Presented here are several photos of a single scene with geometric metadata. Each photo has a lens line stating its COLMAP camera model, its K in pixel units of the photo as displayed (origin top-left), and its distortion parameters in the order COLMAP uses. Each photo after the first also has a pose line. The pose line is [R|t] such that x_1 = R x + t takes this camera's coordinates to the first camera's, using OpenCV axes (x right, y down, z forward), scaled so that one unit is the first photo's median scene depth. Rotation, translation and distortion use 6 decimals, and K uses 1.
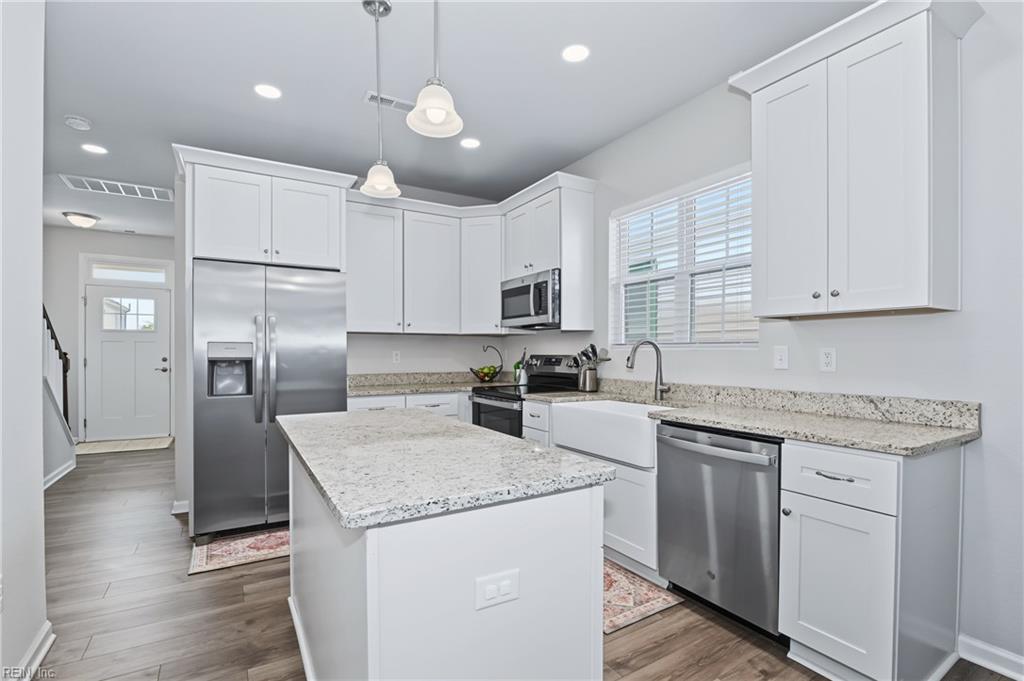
lens RADIAL K [[476.0, 0, 511.0], [0, 476.0, 347.8], [0, 0, 1]] dist [-0.012053, 0.000022]
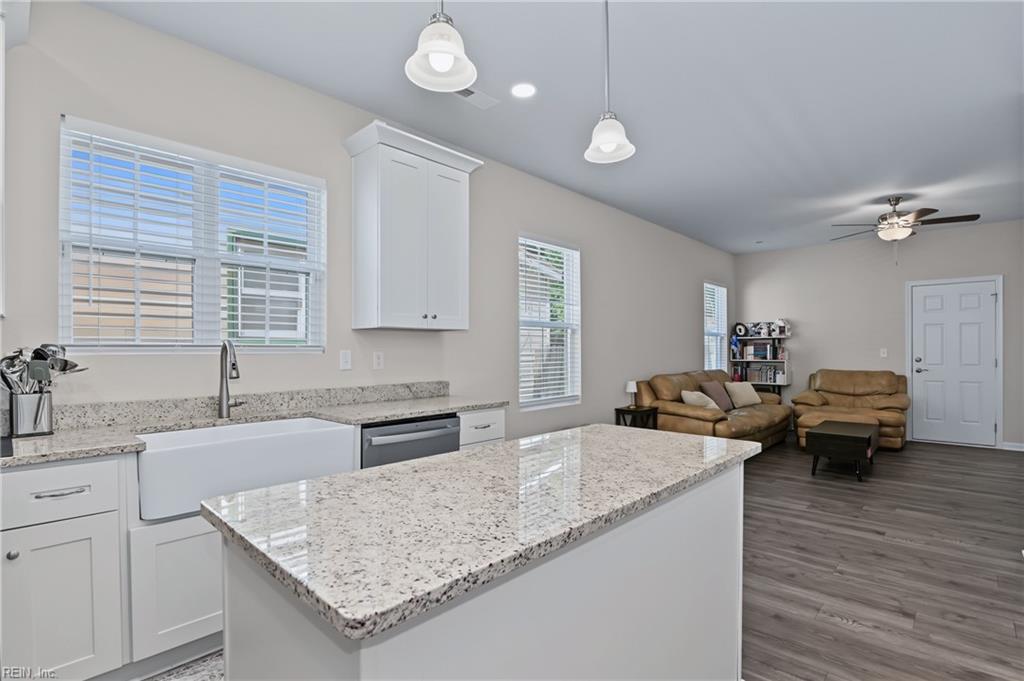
lens RADIAL K [[493.8, 0, 512.0], [0, 493.8, 340.5], [0, 0, 1]] dist [-0.000041, 0.000090]
pose [[-0.262255, 0.019284, 0.964806, -0.561295], [-0.004759, 0.999762, -0.021276, -0.002715], [-0.964987, -0.010171, -0.262101, 0.706612]]
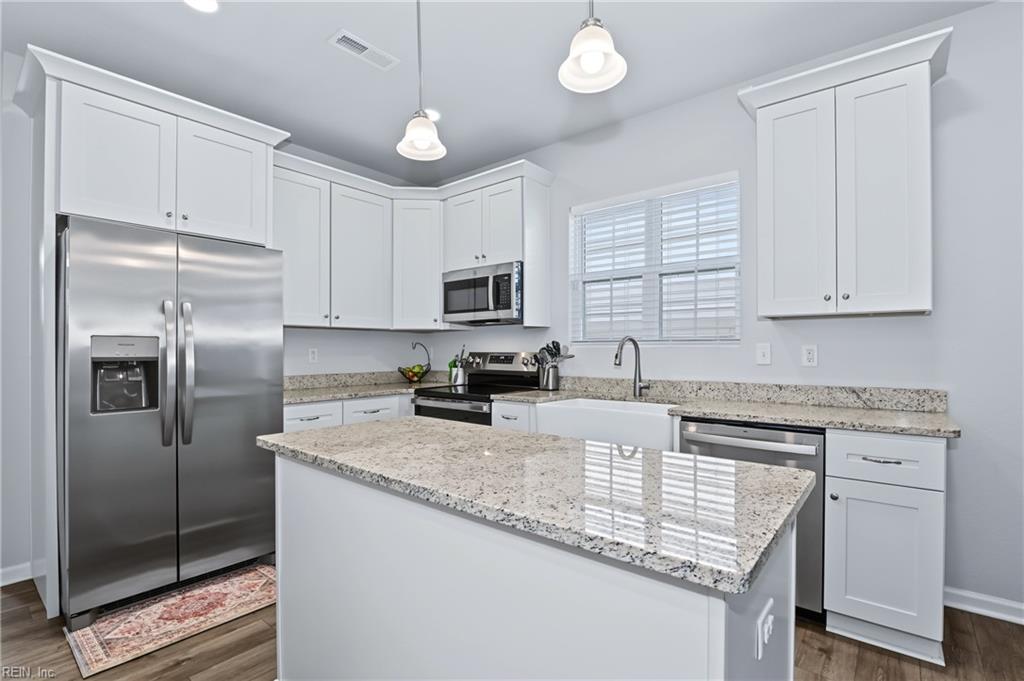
lens RADIAL K [[475.8, 0, 512.0], [0, 475.8, 340.5], [0, 0, 1]] dist [-0.014028, 0.000541]
pose [[0.942544, 0.005172, 0.334042, -0.261452], [-0.001789, 0.999944, -0.010434, 0.001512], [-0.334077, 0.009237, 0.942500, 0.125107]]
